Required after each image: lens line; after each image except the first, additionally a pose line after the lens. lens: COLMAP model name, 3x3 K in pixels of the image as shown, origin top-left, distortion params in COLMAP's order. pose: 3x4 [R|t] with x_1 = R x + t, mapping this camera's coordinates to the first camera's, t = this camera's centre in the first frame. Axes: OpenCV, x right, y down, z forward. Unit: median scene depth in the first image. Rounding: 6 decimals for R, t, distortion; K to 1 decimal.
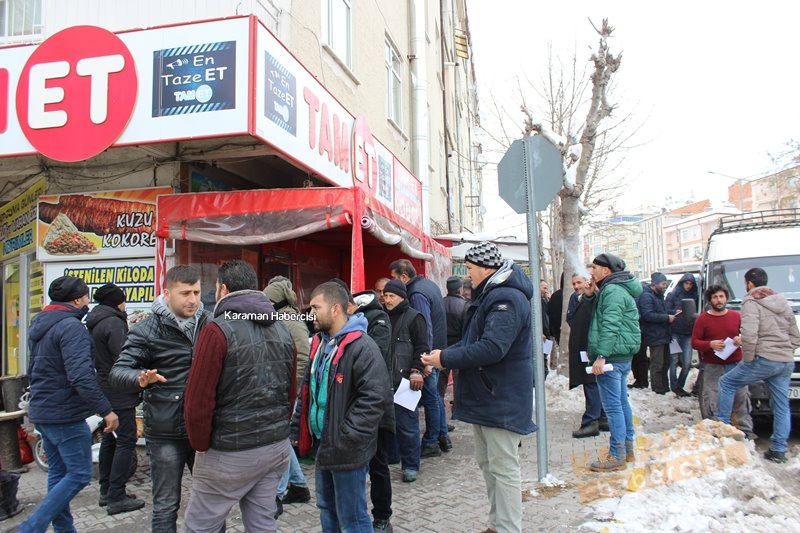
lens RADIAL K [[672.1, 0, 395.9], [0, 672.1, 269.1], [0, 0, 1]] dist [-0.165445, 0.162385]
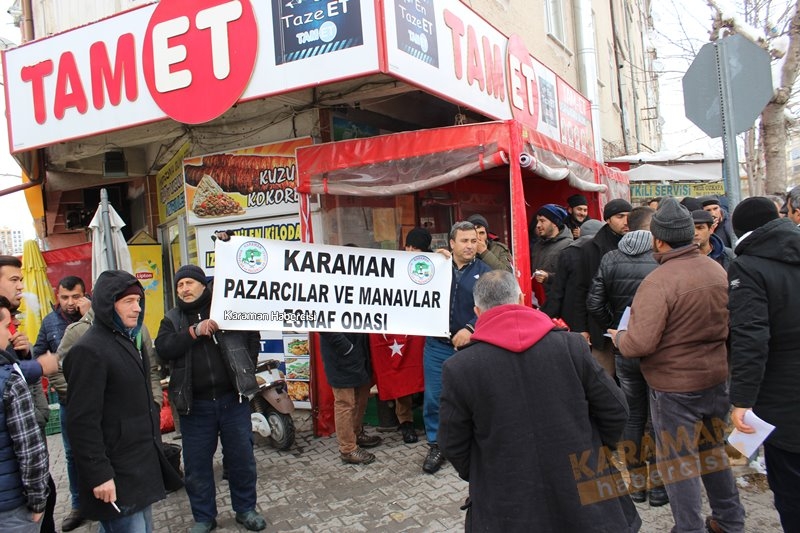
lens RADIAL K [[672.1, 0, 395.9], [0, 672.1, 269.1], [0, 0, 1]] dist [-0.165445, 0.162385]
pose [[0.964752, -0.043894, -0.259476, 0.010039], [0.072591, 0.992126, 0.102066, -0.027442], [0.252952, -0.117304, 0.960341, 0.109918]]
